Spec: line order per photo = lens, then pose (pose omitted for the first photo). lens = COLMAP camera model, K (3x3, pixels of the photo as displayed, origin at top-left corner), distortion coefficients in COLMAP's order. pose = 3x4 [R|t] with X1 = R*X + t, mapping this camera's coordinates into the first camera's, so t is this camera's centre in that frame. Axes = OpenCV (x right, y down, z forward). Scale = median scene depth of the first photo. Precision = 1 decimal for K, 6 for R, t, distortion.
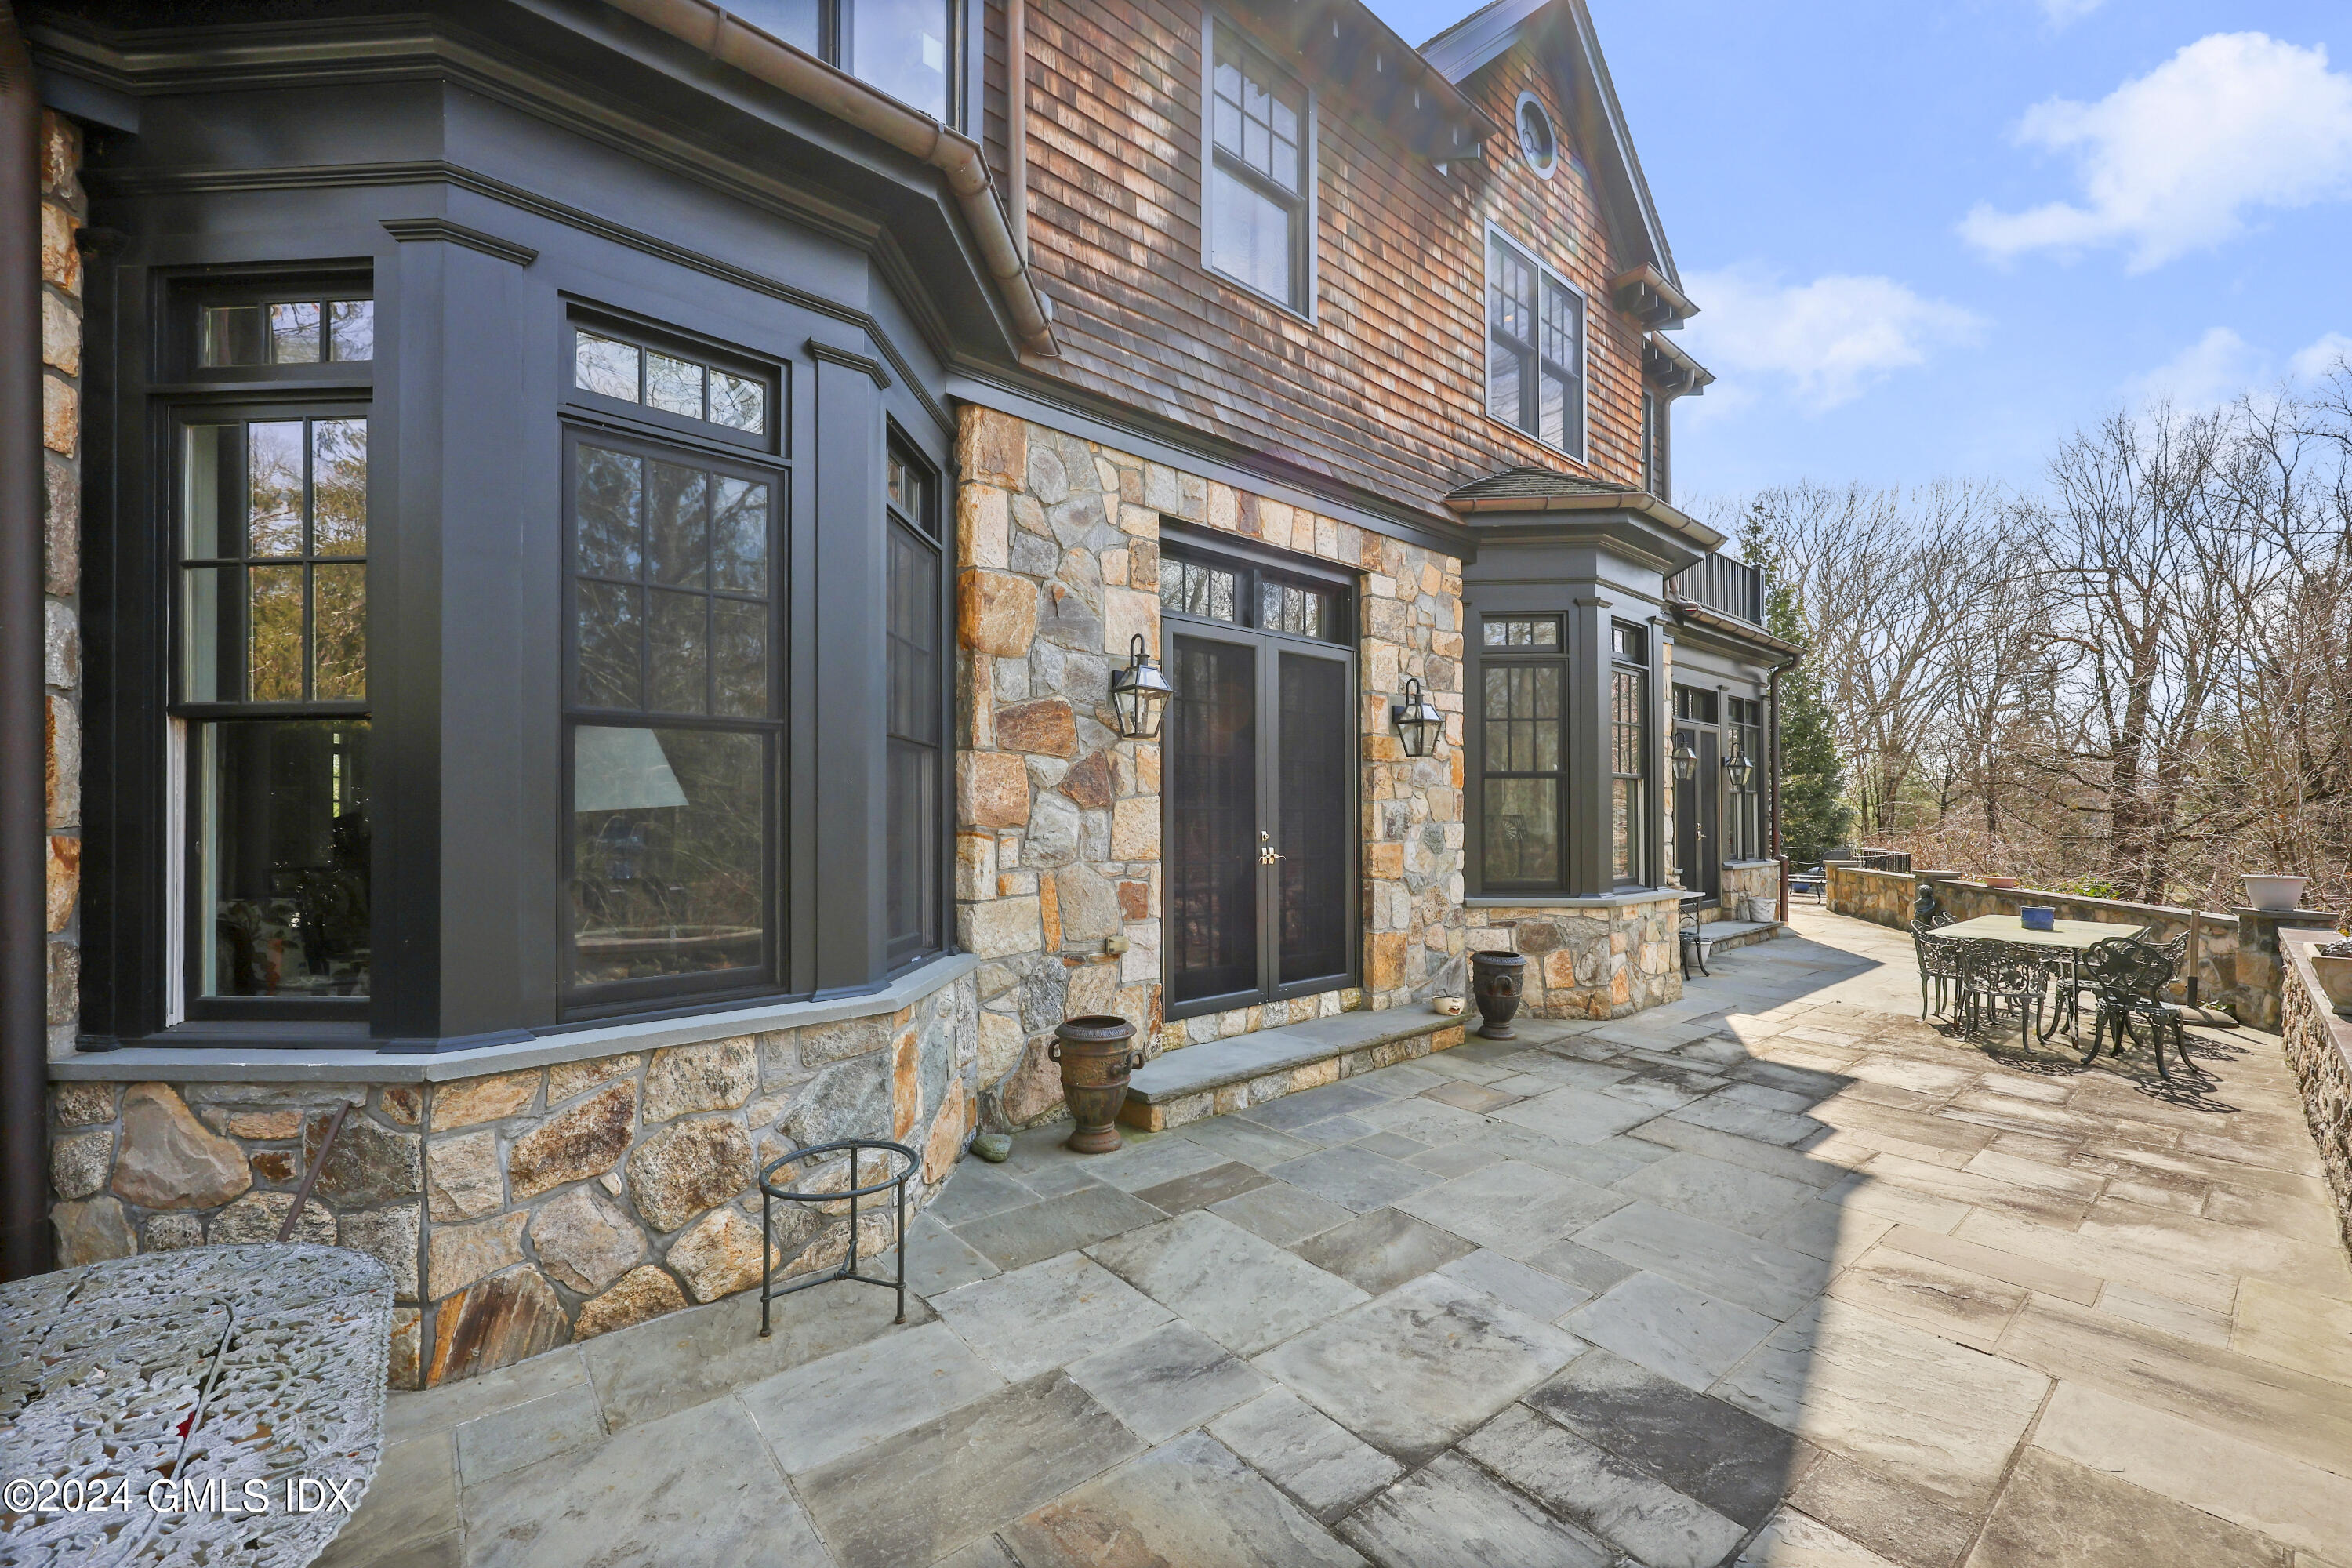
lens RADIAL K [[951.2, 0, 1181.5], [0, 951.2, 767.9], [0, 0, 1]] dist [-0.003346, -0.000072]
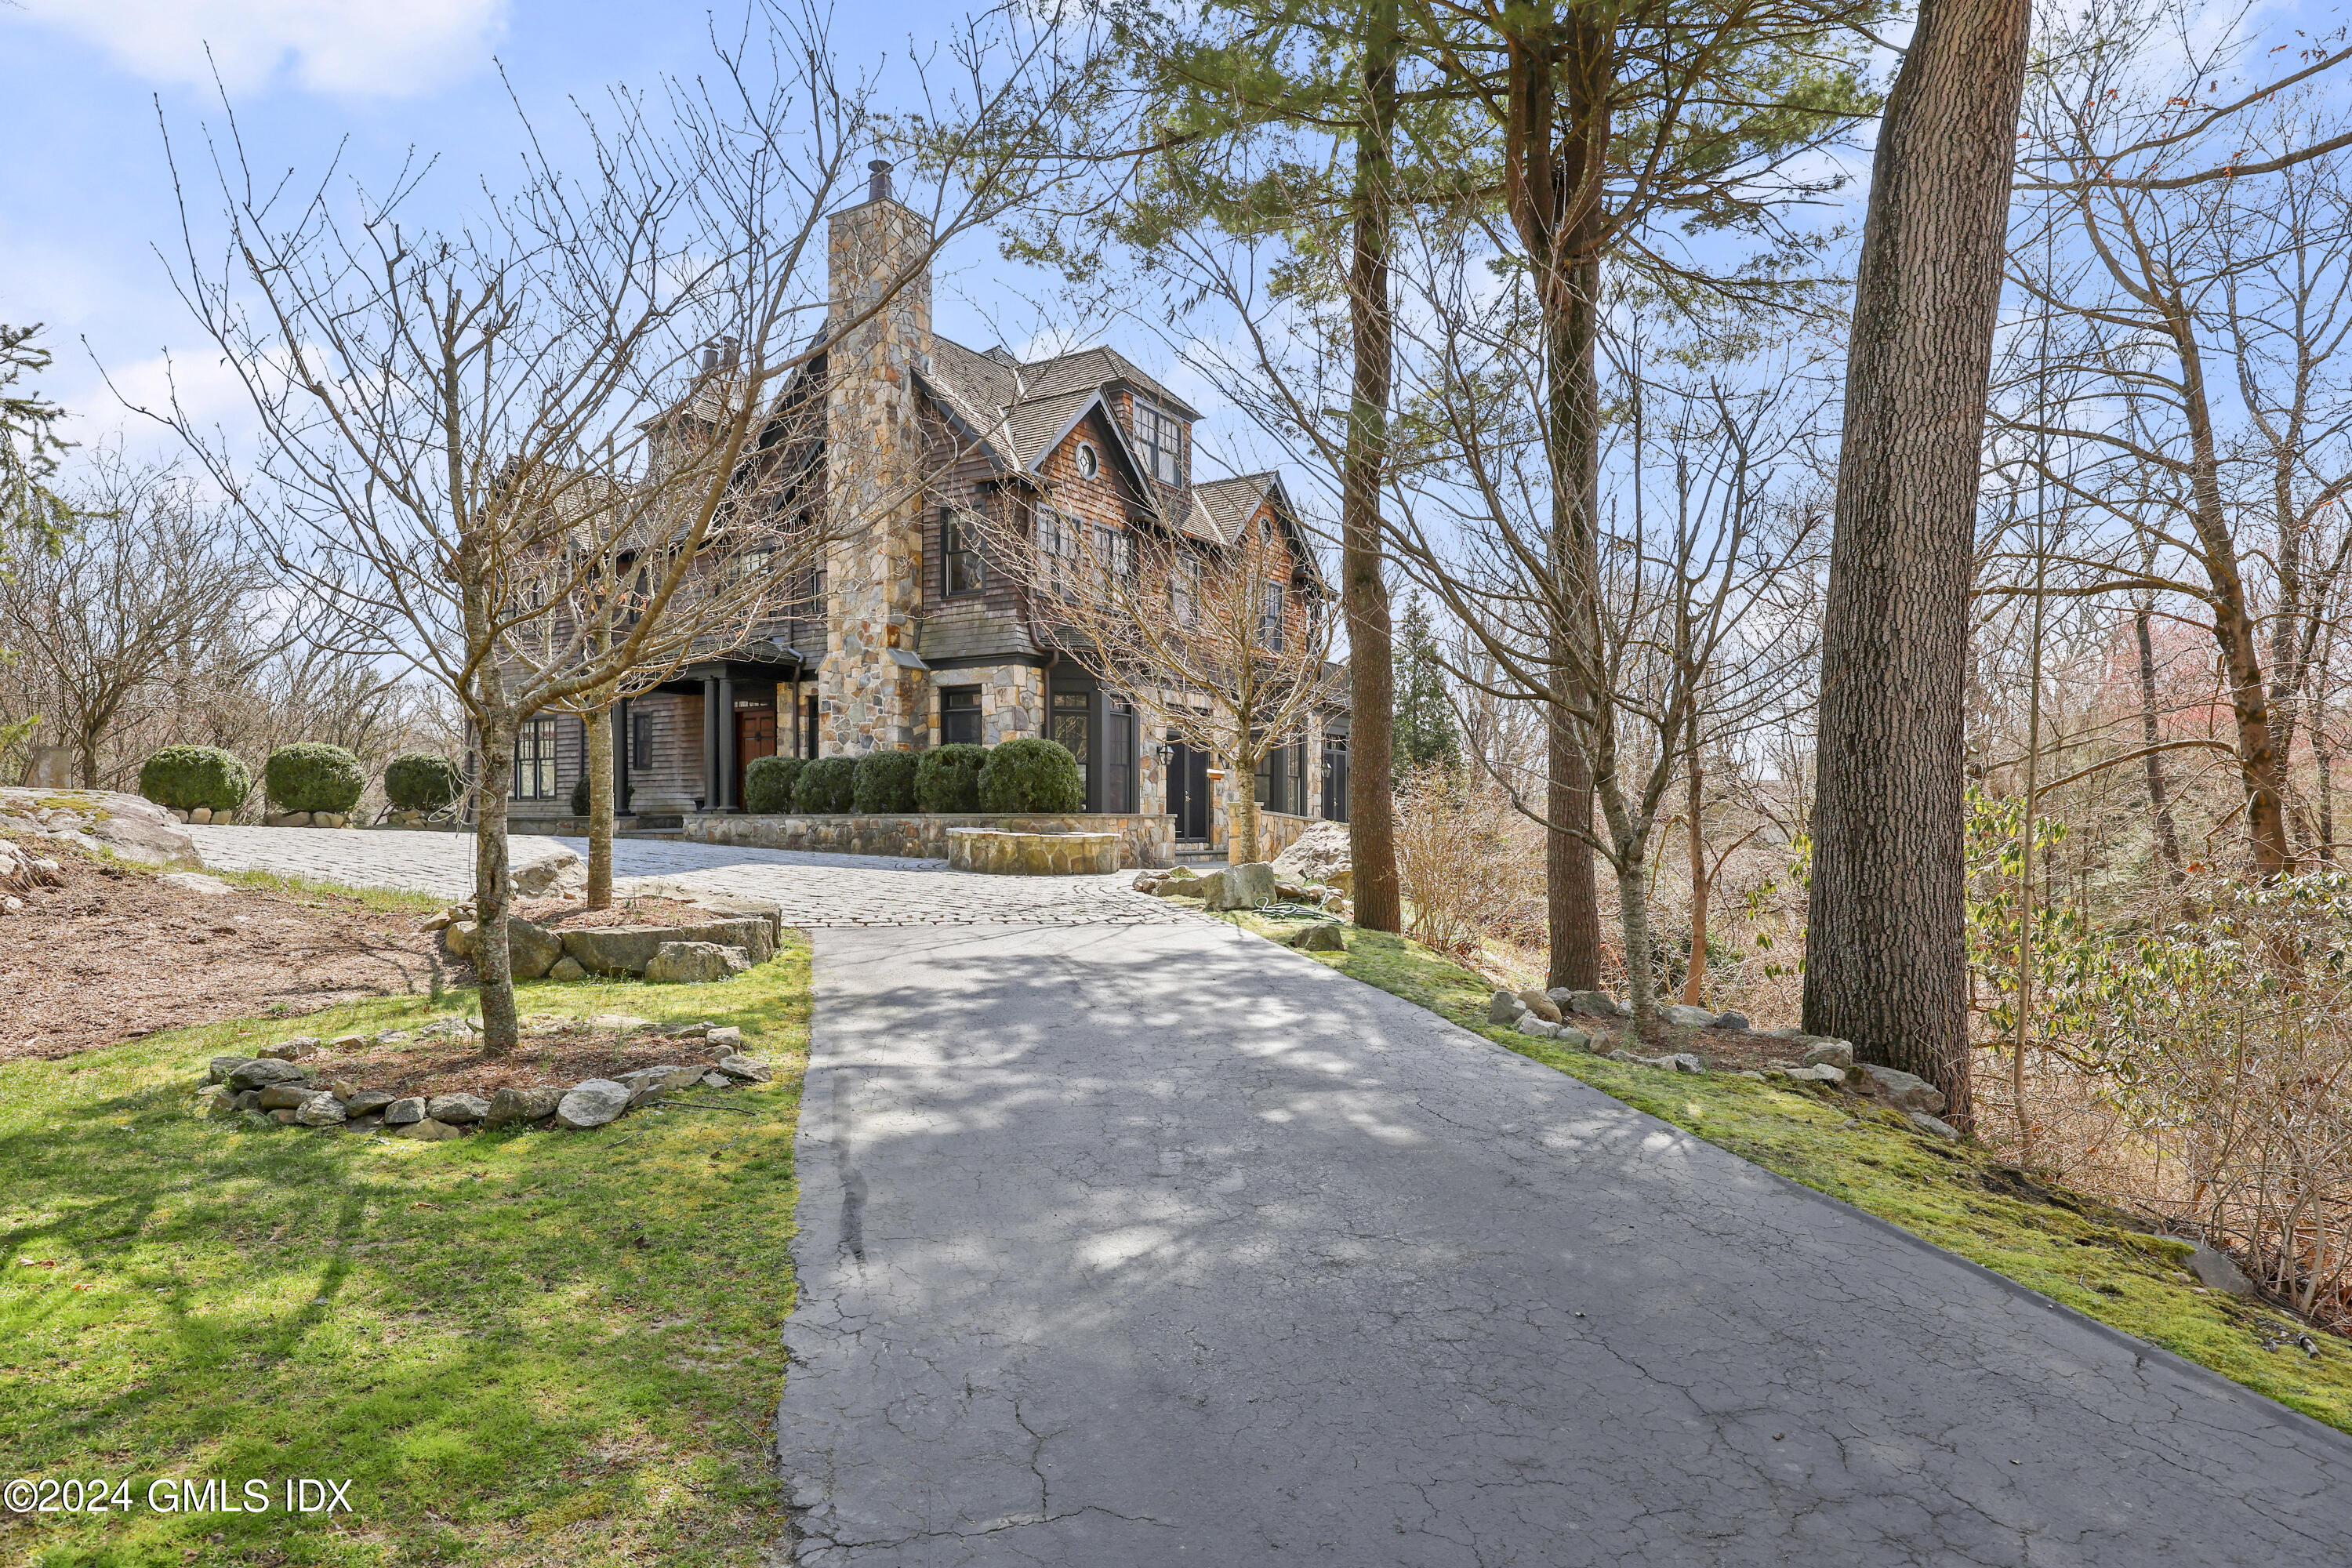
lens RADIAL K [[1343.8, 0, 1175.3], [0, 1343.8, 785.8], [0, 0, 1]] dist [-0.000343, -0.000072]
pose [[0.960311, -0.001956, 0.278925, -1.252691], [-0.000471, 0.999963, 0.008634, 0.007404], [-0.278932, -0.008423, 0.960274, -3.485877]]
